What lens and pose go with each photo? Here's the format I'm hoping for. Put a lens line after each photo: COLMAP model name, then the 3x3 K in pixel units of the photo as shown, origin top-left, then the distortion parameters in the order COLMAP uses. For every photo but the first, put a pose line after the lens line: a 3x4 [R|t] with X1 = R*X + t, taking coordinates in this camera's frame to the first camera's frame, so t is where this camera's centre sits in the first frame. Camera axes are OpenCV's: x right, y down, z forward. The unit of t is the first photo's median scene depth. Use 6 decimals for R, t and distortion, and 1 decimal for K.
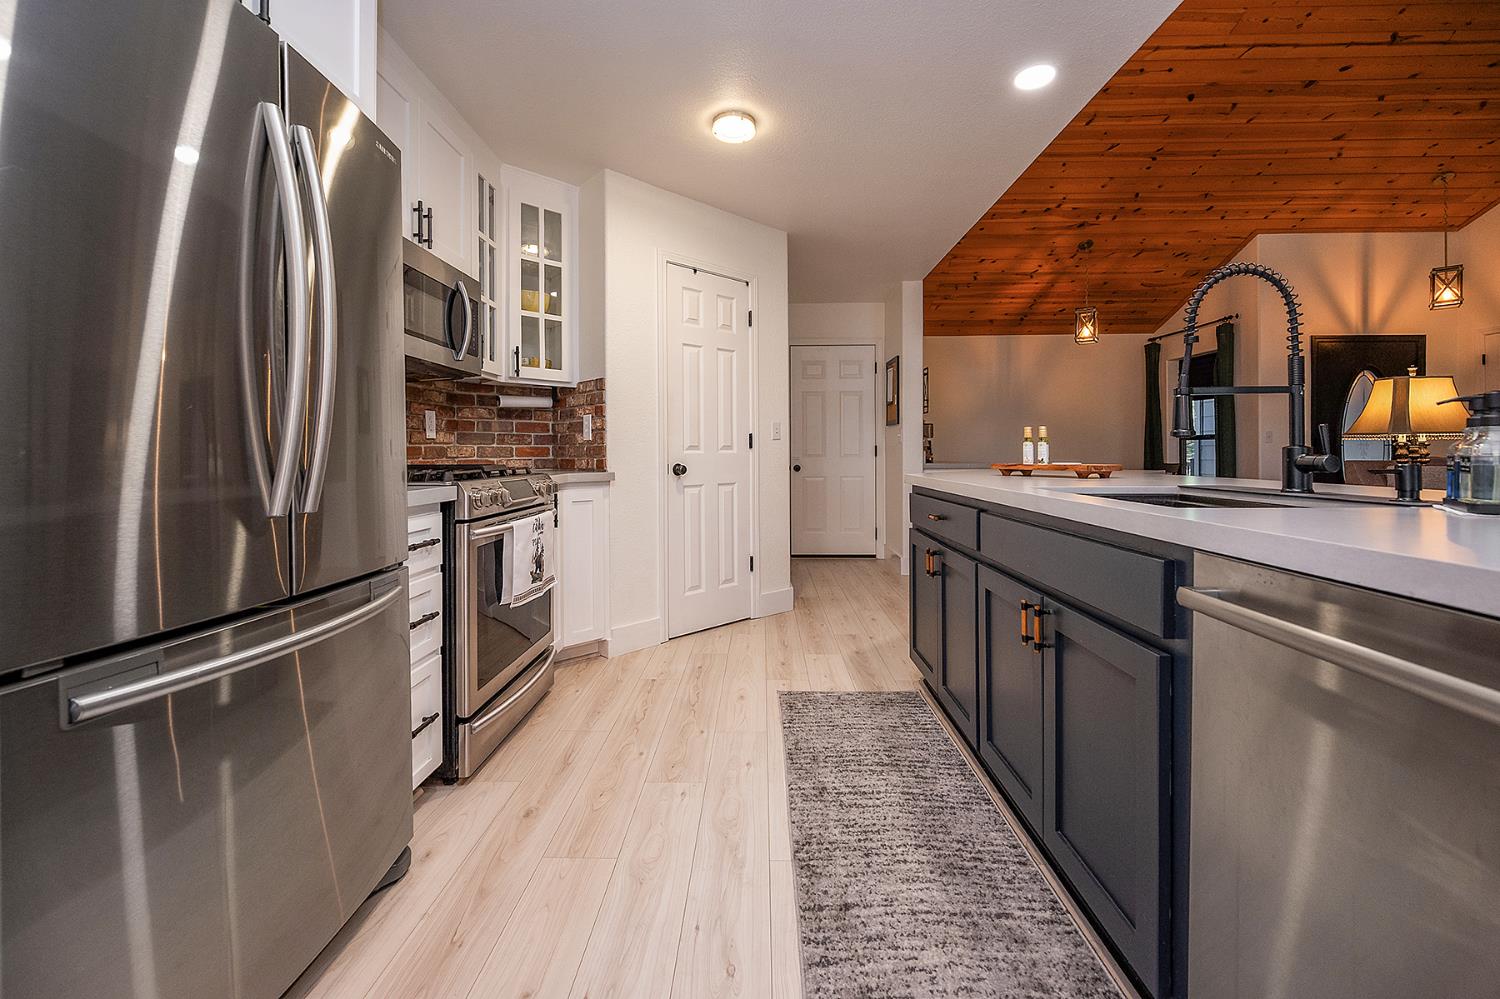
lens RADIAL K [[607.3, 0, 746.3], [0, 607.3, 452.5], [0, 0, 1]] dist [-0.002146, -0.000644]
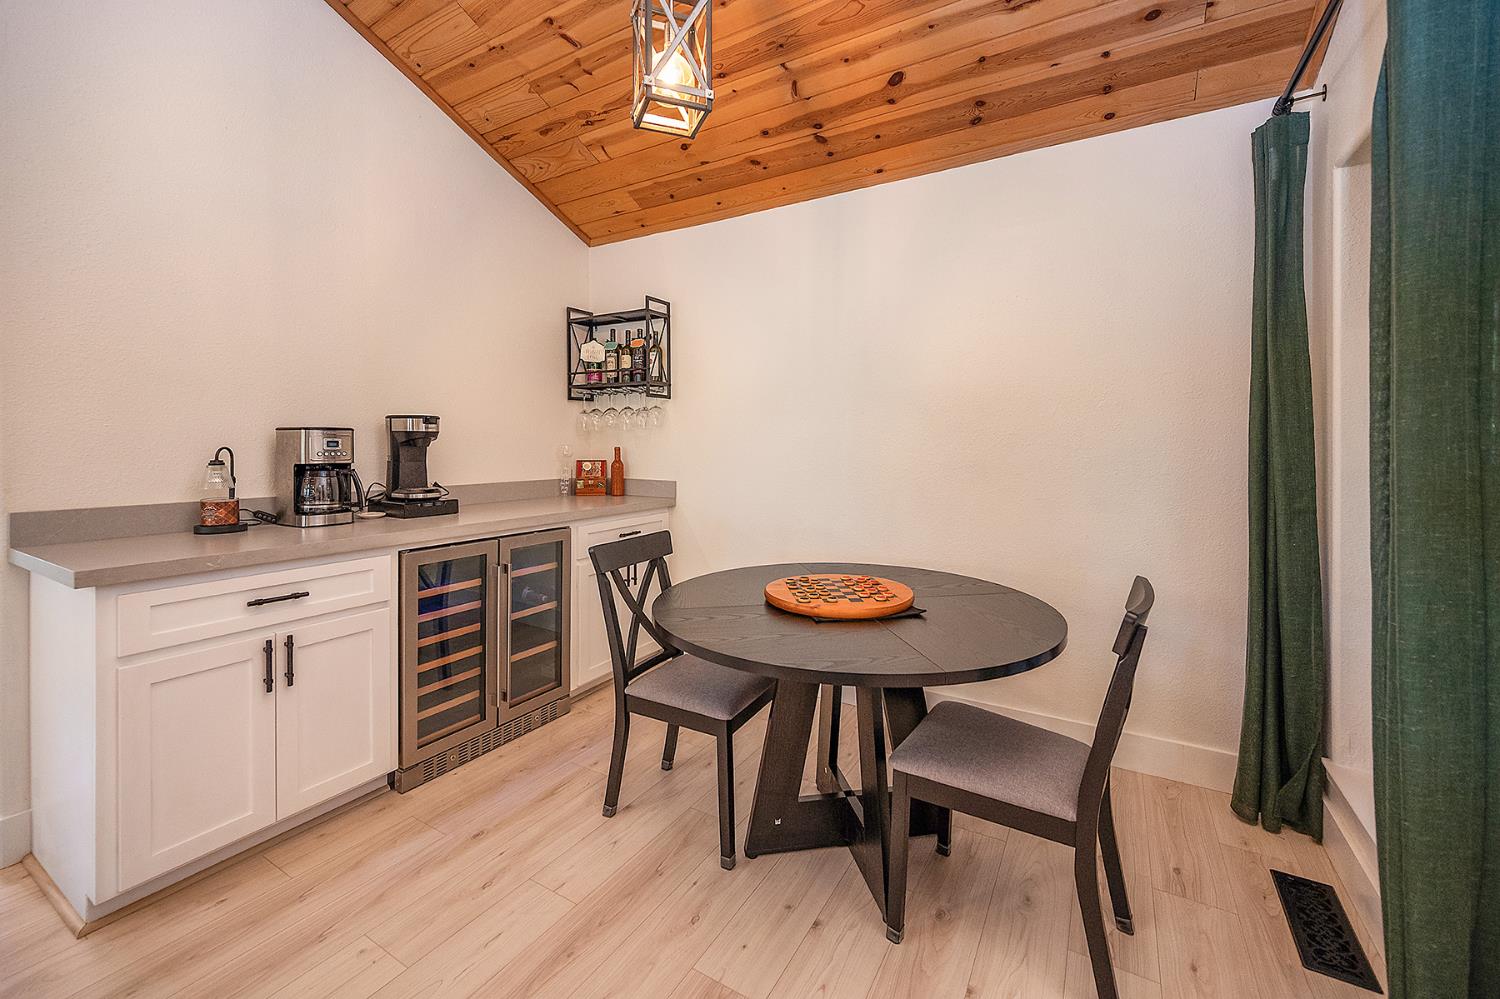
lens RADIAL K [[614.5, 0, 754.4], [0, 614.5, 442.7], [0, 0, 1]] dist [0.002641, 0.000077]
pose [[0.873728, 0.009295, -0.486326, 0.959936], [-0.007938, 0.999957, 0.004850, -0.053567], [0.486350, -0.000377, 0.873764, 1.029130]]
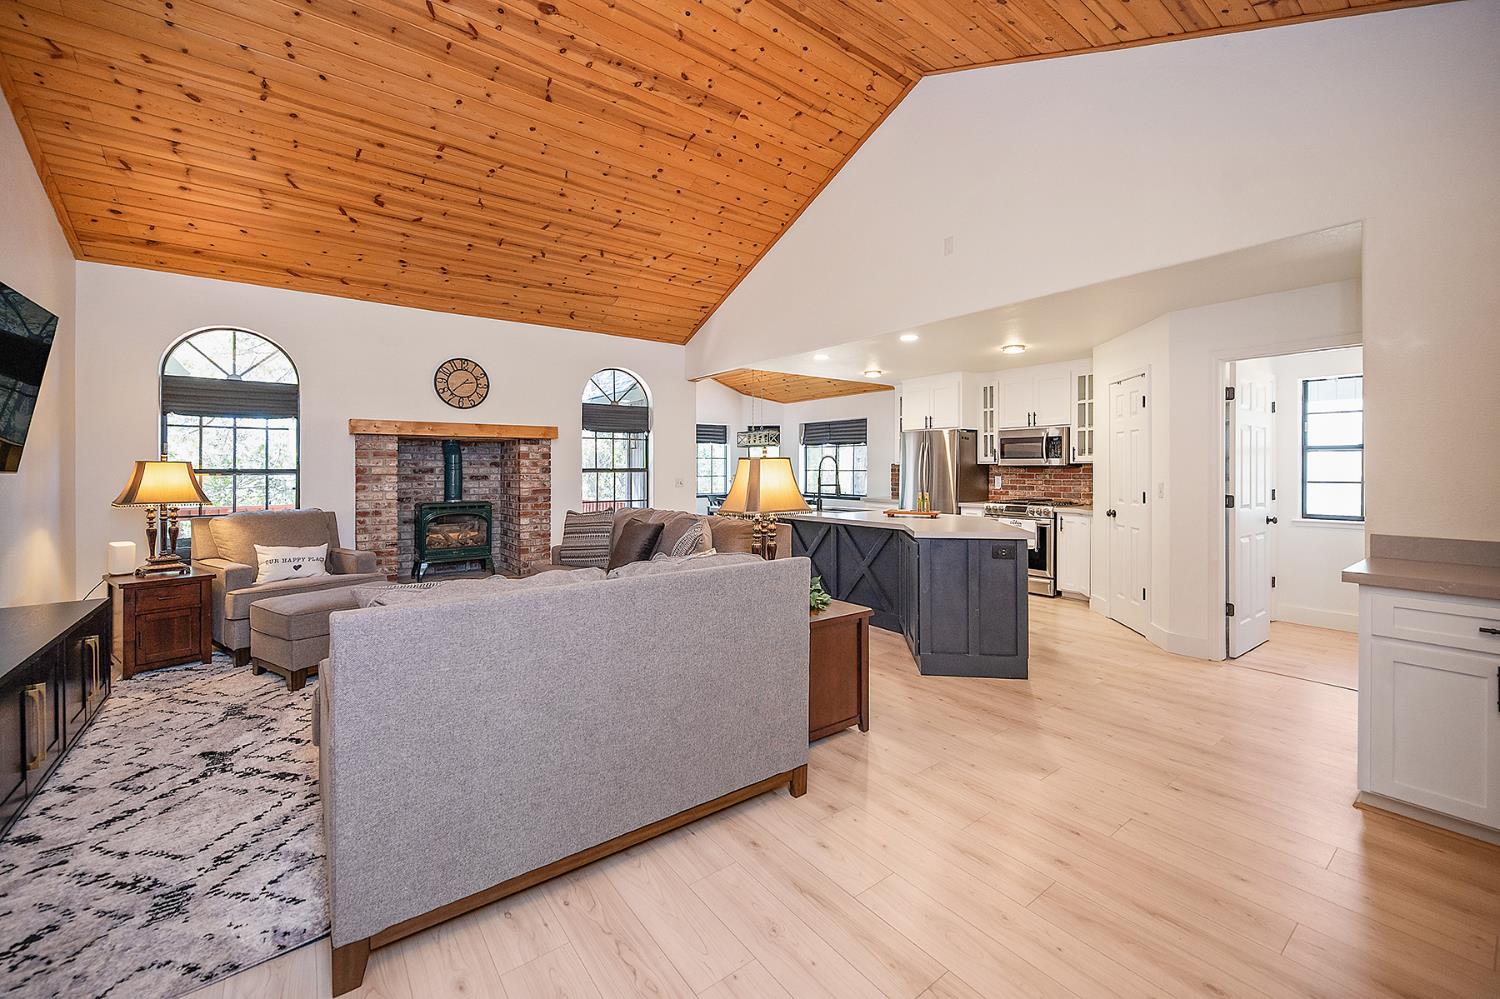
lens RADIAL K [[598.3, 0, 744.8], [0, 598.3, 466.7], [0, 0, 1]] dist [0.003186, 0.000109]
pose [[-0.783921, 0.002450, -0.620856, 1.210349], [0.003927, 0.999992, -0.001013, -0.072338], [0.620848, -0.003232, -0.783924, 1.225502]]
